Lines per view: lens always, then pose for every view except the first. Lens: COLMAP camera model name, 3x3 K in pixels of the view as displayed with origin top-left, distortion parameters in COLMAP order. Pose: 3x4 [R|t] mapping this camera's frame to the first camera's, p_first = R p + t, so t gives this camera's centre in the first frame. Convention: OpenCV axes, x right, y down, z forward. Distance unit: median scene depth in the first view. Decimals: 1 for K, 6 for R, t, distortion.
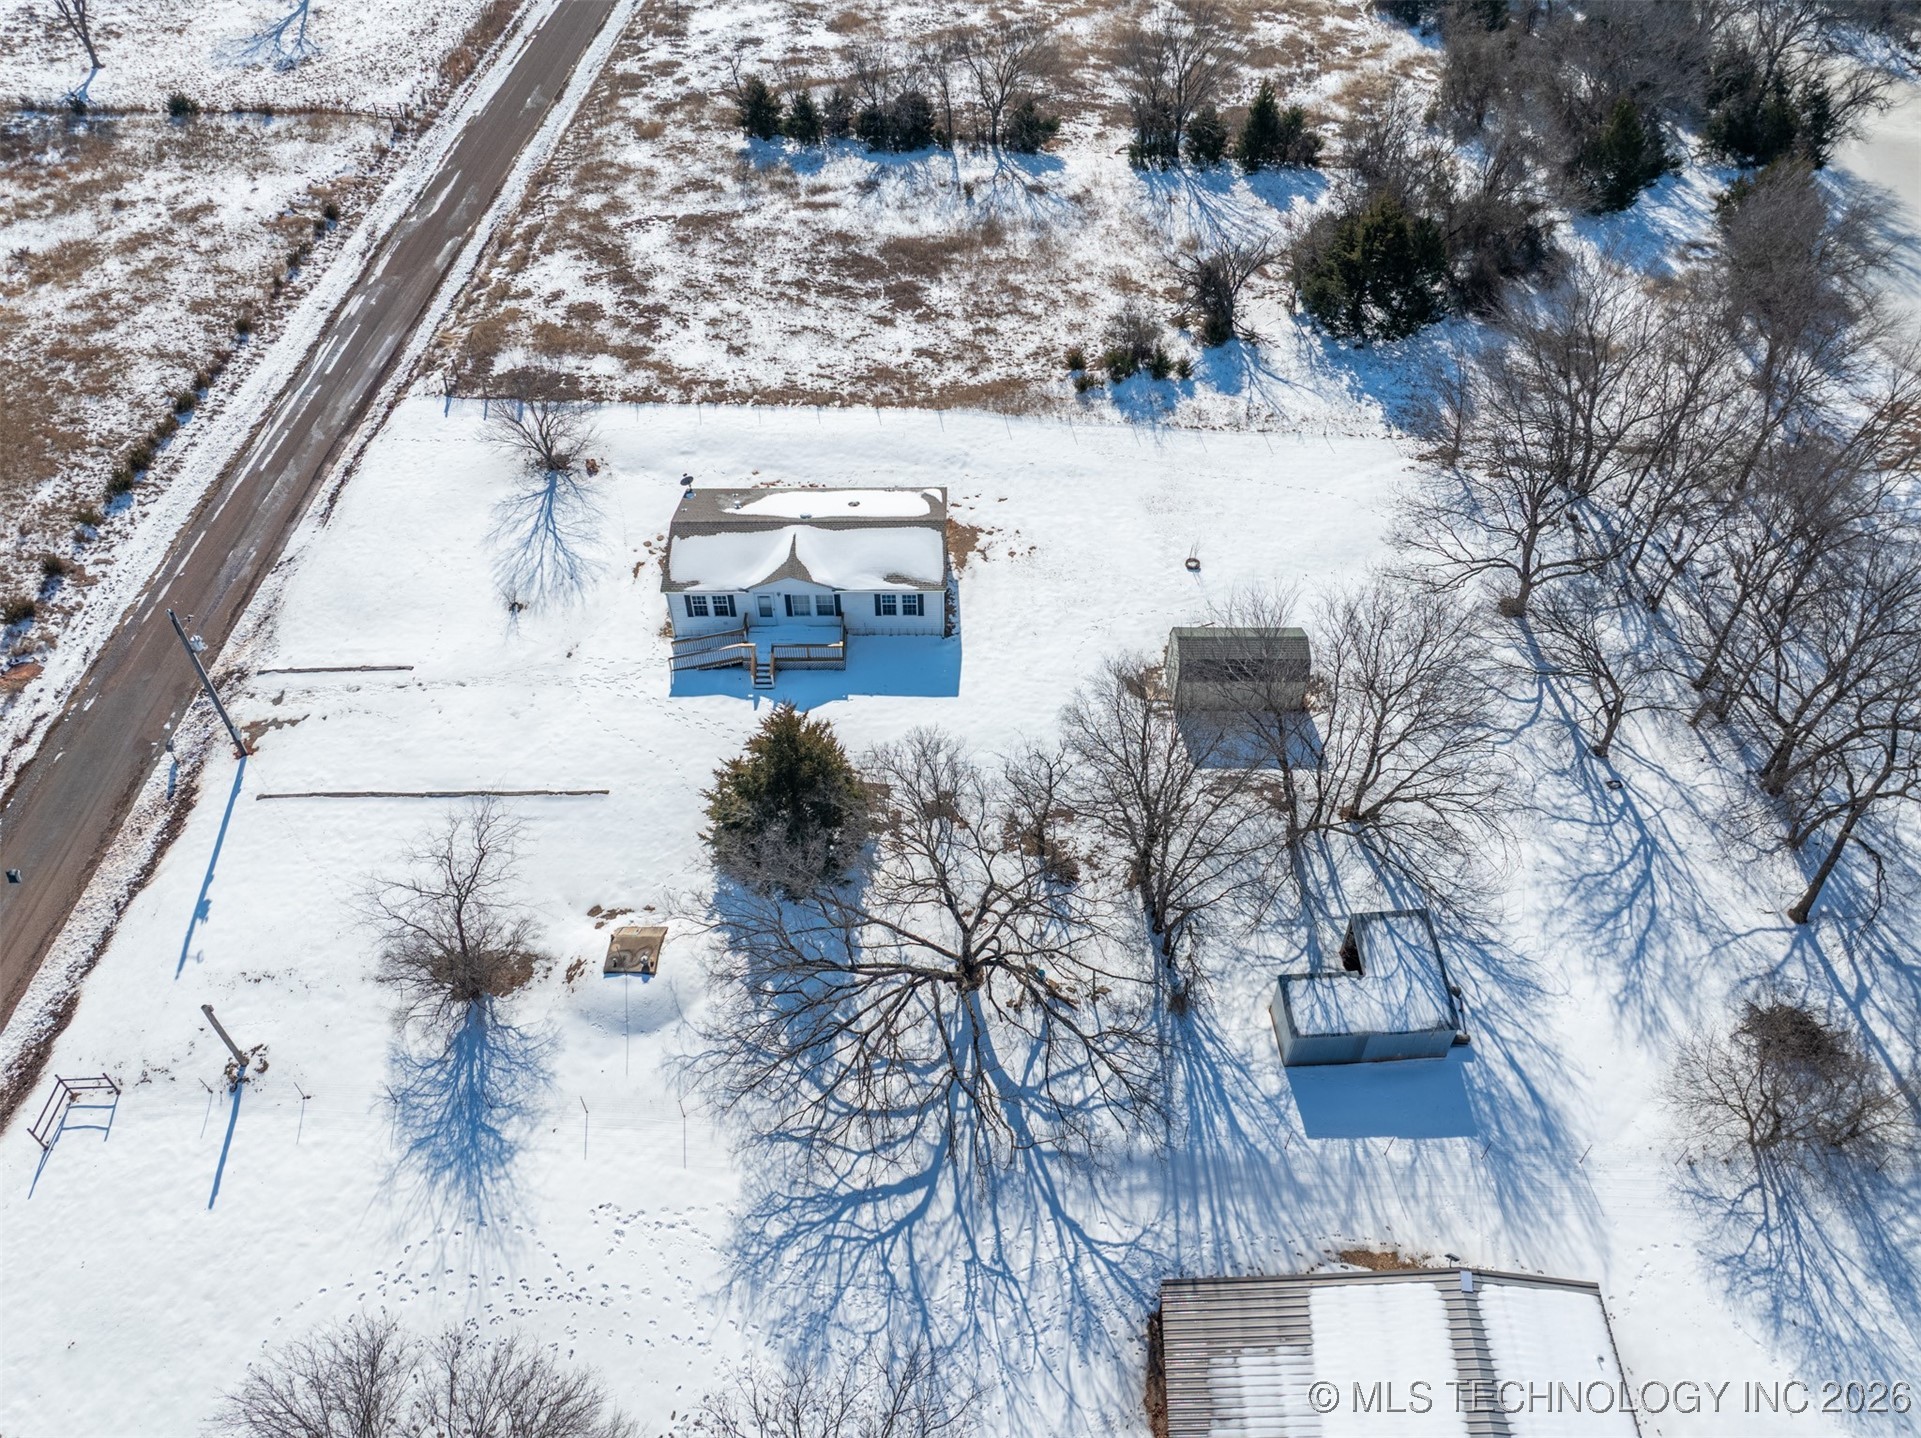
lens RADIAL K [[1356.7, 0, 964.5], [0, 1356.7, 718.1], [0, 0, 1]] dist [-0.035594, -0.005486]
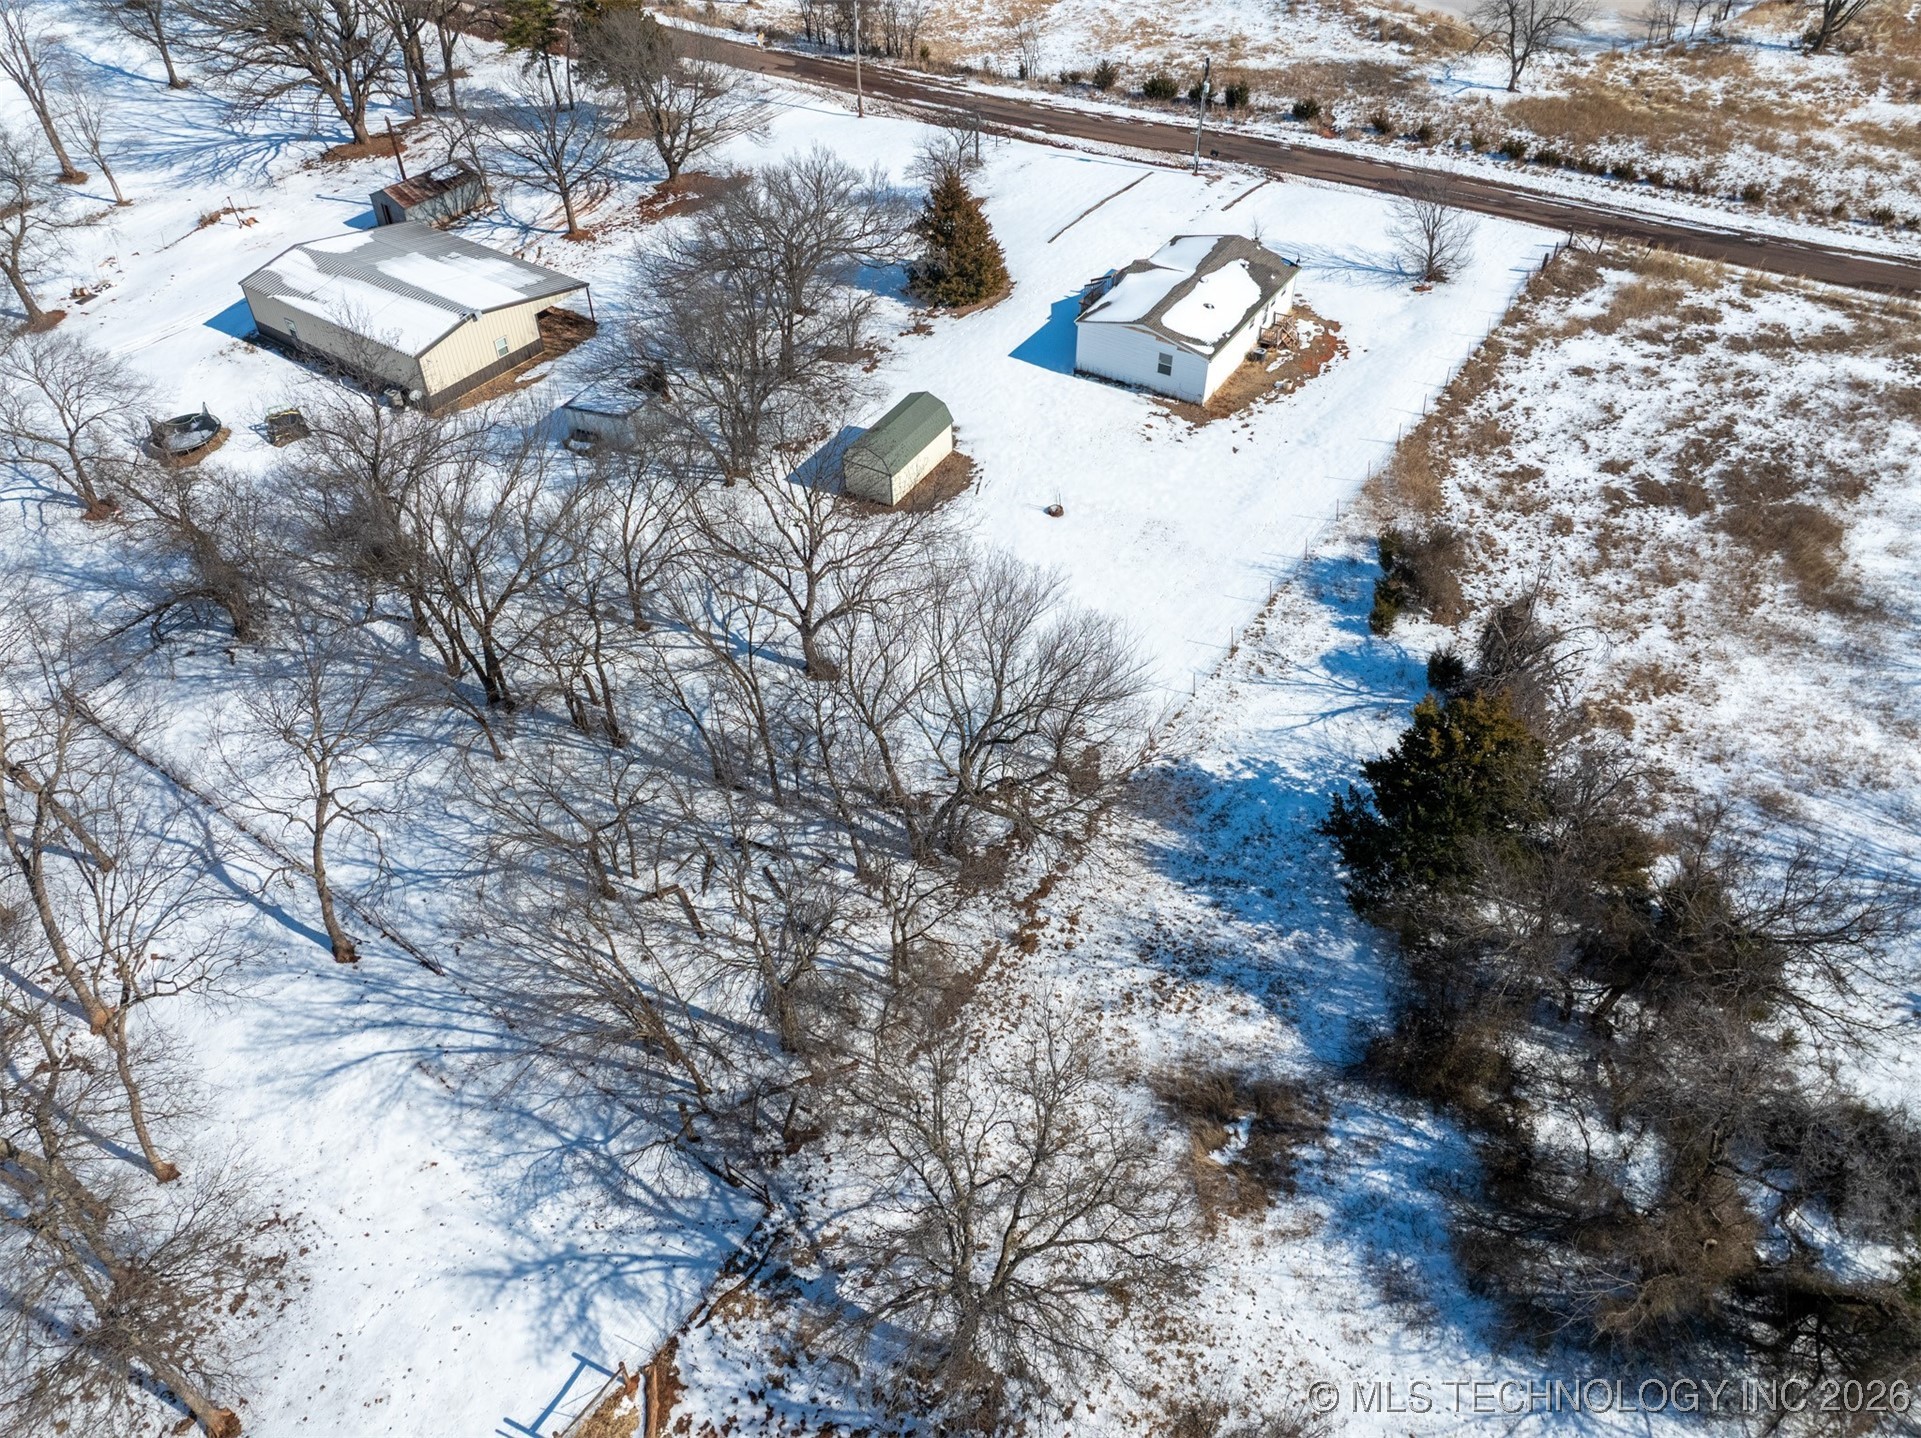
lens RADIAL K [[1356.7, 0, 967.2], [0, 1356.7, 716.3], [0, 0, 1]] dist [-0.035594, -0.005486]
pose [[-0.532254, 0.587161, -0.609876, 0.788677], [-0.585334, 0.265227, 0.766185, -0.699386], [0.611629, 0.764785, 0.202517, 0.775343]]
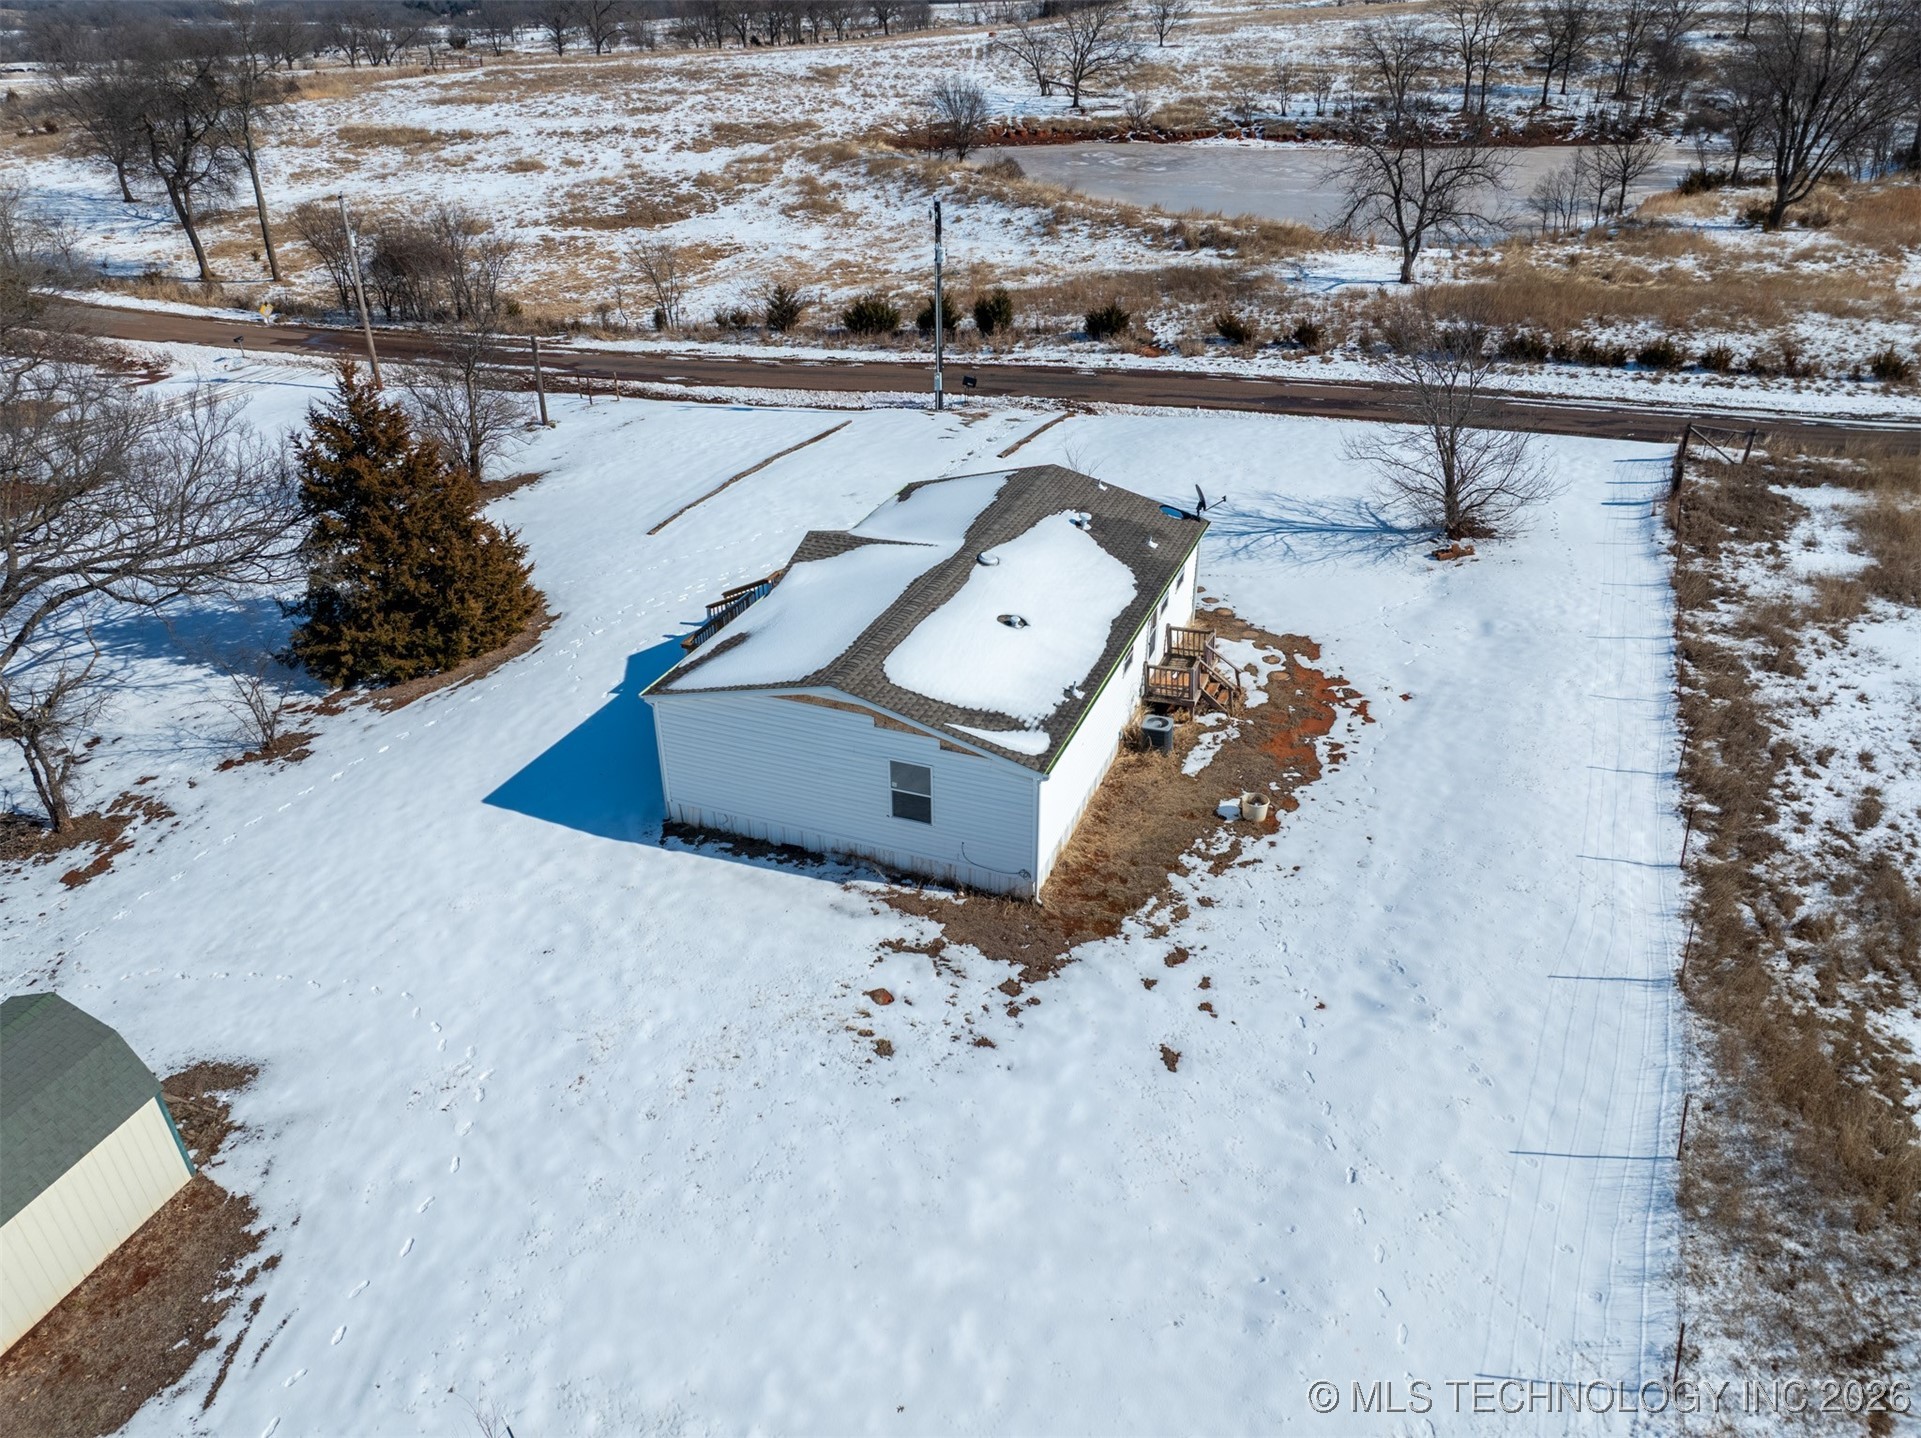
lens RADIAL K [[1356.7, 0, 965.5], [0, 1356.7, 710.3], [0, 0, 1]] dist [-0.035594, -0.005486]
pose [[-0.369964, 0.449971, -0.812805, 0.234610], [-0.639777, 0.510986, 0.574090, -0.319115], [0.673656, 0.732407, 0.098835, 0.826487]]
